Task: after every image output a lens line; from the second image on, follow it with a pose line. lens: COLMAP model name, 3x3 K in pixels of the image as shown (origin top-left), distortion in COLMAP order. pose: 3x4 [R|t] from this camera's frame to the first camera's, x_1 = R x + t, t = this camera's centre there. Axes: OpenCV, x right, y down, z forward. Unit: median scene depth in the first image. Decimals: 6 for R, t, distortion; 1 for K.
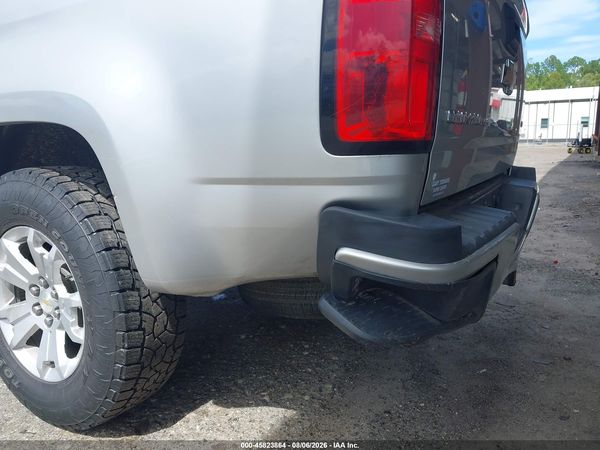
lens RADIAL K [[491.9, 0, 302.1], [0, 491.9, 210.0], [0, 0, 1]] dist [0.002544, 0.007045]
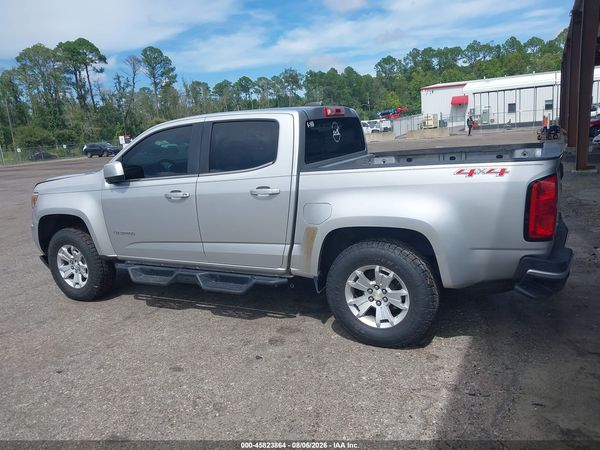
lens RADIAL K [[488.3, 0, 301.6], [0, 488.3, 204.0], [0, 0, 1]] dist [0.005993, 0.000504]
pose [[0.996865, -0.063542, 0.047140, -0.950671], [0.063289, 0.997972, 0.006832, -0.288509], [-0.047479, -0.003827, 0.998865, -1.314597]]
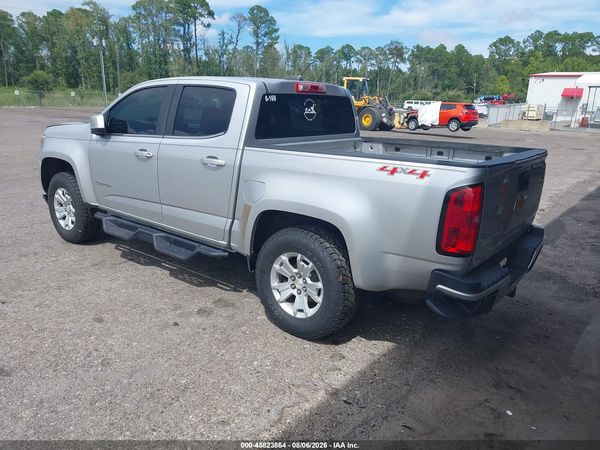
lens RADIAL K [[491.9, 0, 302.1], [0, 491.9, 210.0], [0, 0, 1]] dist [0.002544, 0.007045]
pose [[0.989400, 0.081972, -0.119865, -0.253557], [-0.073204, 0.994431, 0.075816, -0.326869], [0.125412, -0.066238, 0.989891, -1.222883]]
